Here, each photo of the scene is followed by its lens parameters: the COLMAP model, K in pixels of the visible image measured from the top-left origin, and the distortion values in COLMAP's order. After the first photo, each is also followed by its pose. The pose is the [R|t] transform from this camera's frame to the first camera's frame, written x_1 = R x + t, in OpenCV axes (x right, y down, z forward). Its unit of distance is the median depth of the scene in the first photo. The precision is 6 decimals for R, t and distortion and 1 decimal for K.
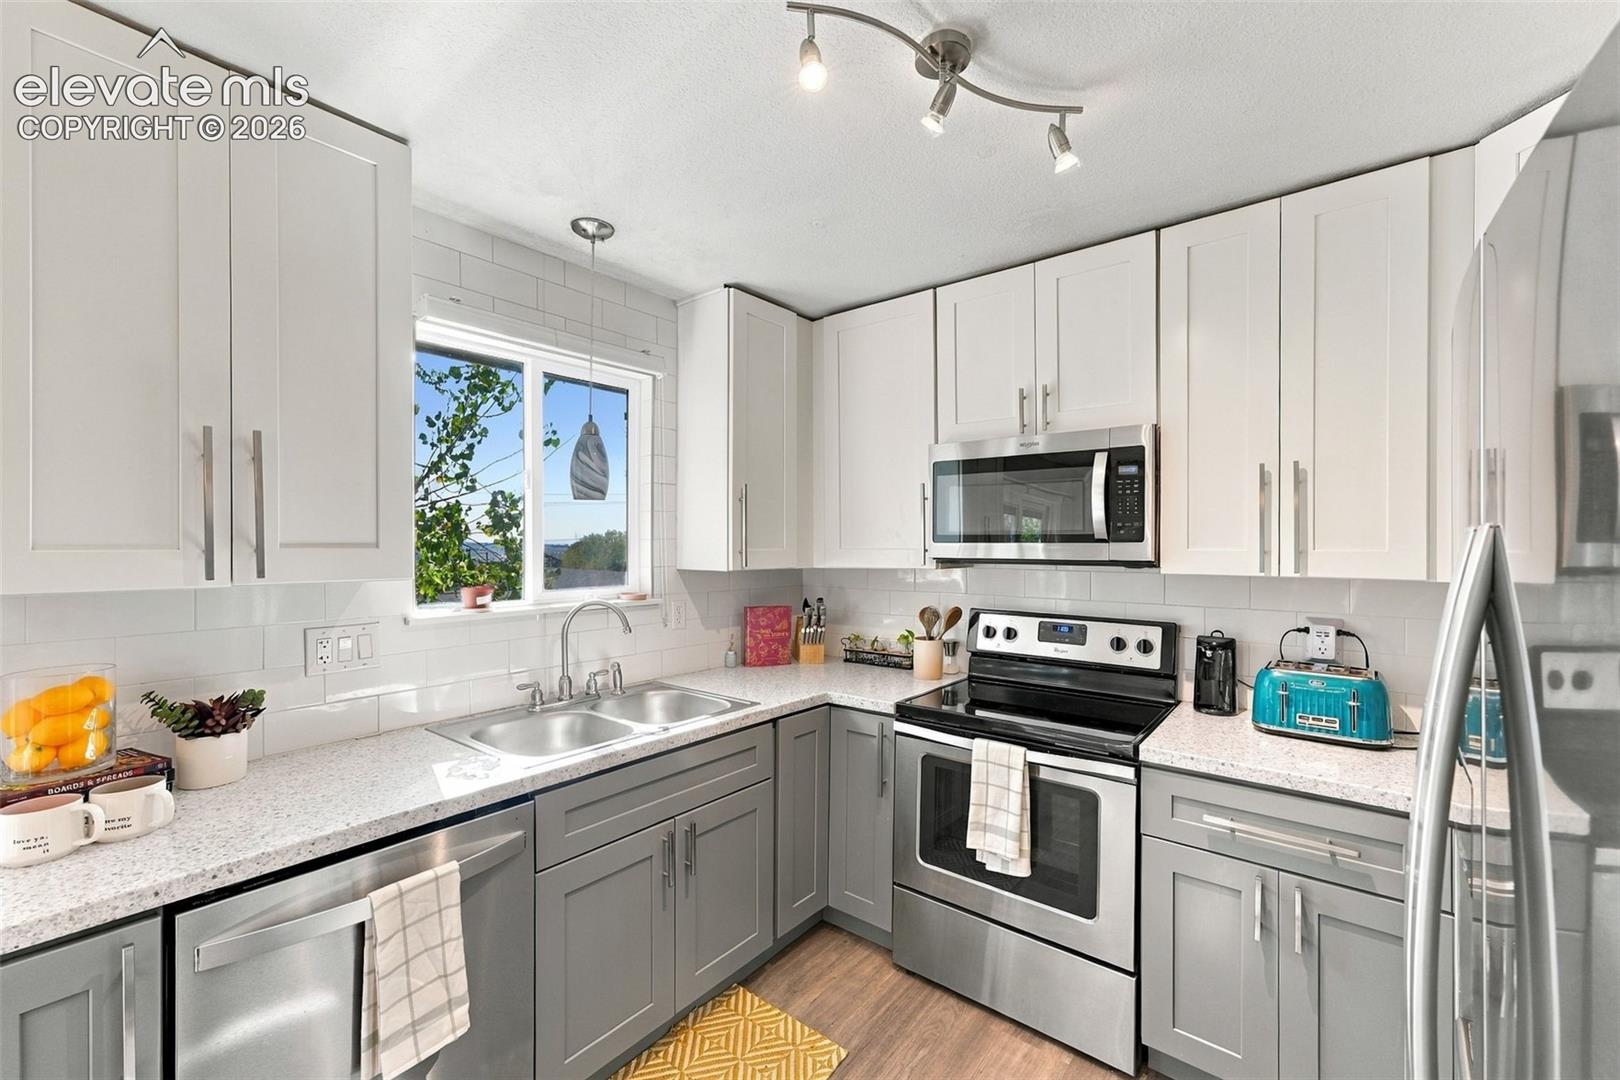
lens RADIAL K [[660.6, 0, 810.0], [0, 660.6, 540.0], [0, 0, 1]] dist [-0.001401, 0.000543]
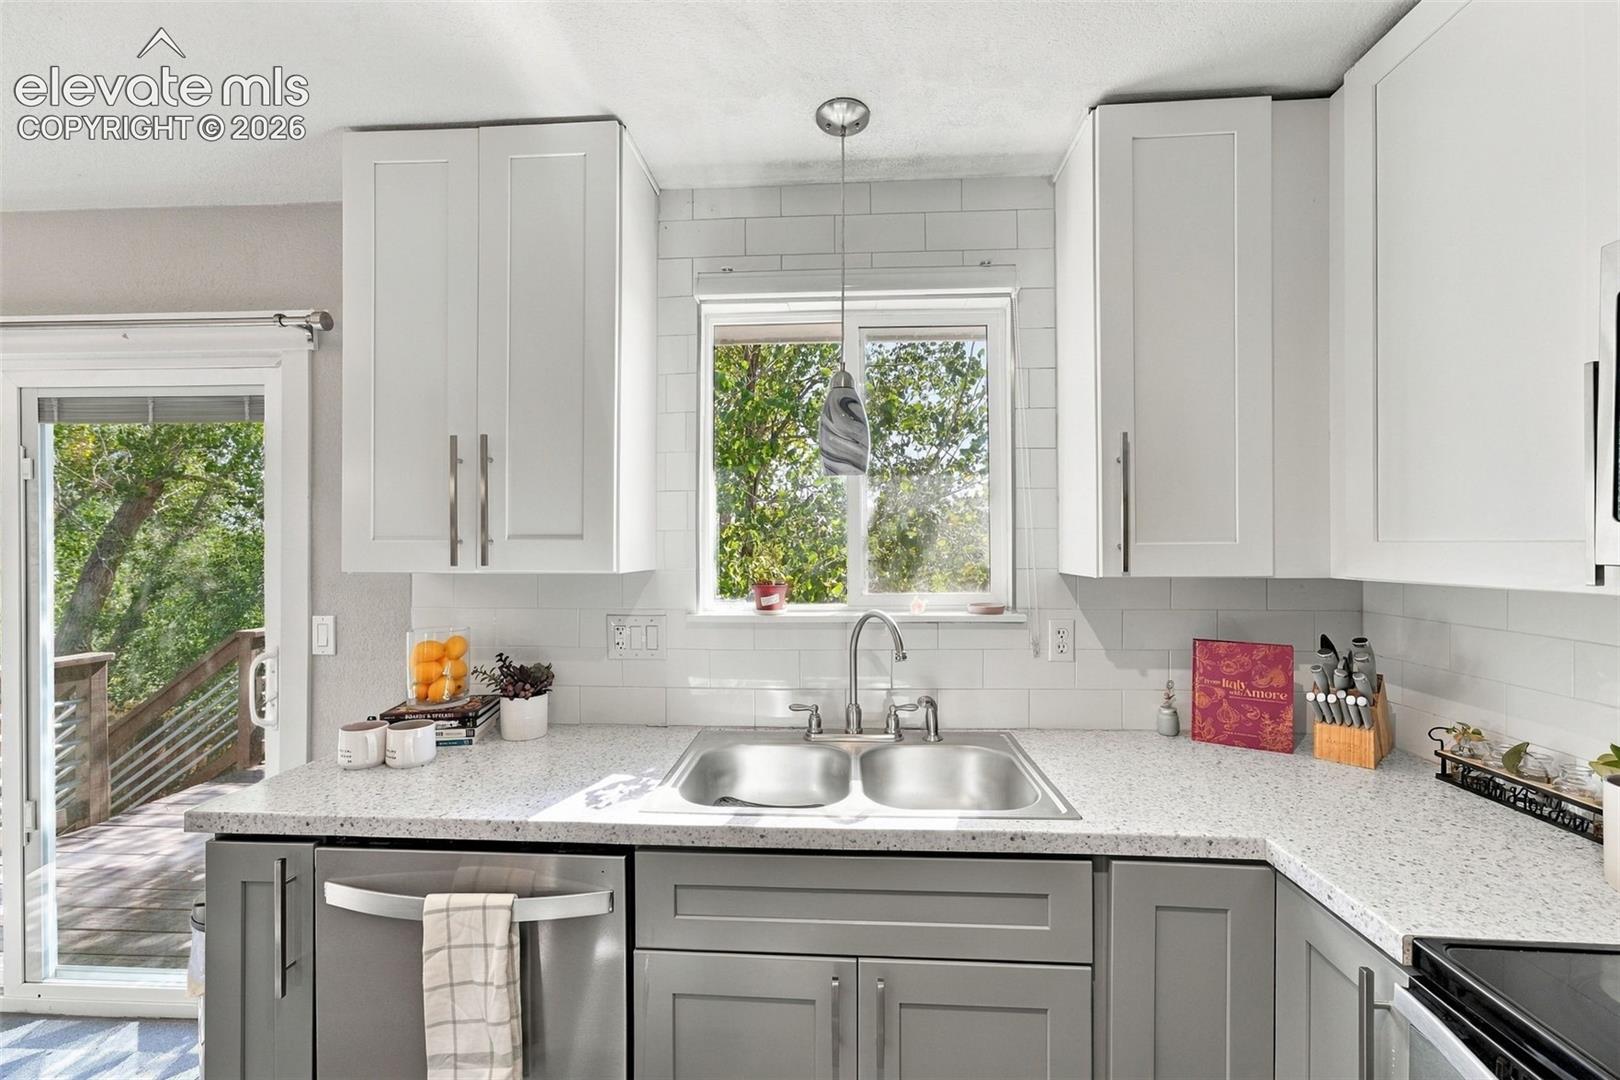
lens RADIAL K [[651.7, 0, 816.1], [0, 651.7, 545.6], [0, 0, 1]] dist [-0.045818, 0.029475]
pose [[0.583905, -0.001677, -0.811820, 0.233862], [0.008065, 0.999961, 0.003735, 0.015404], [0.811782, -0.008728, 0.583896, 0.509955]]
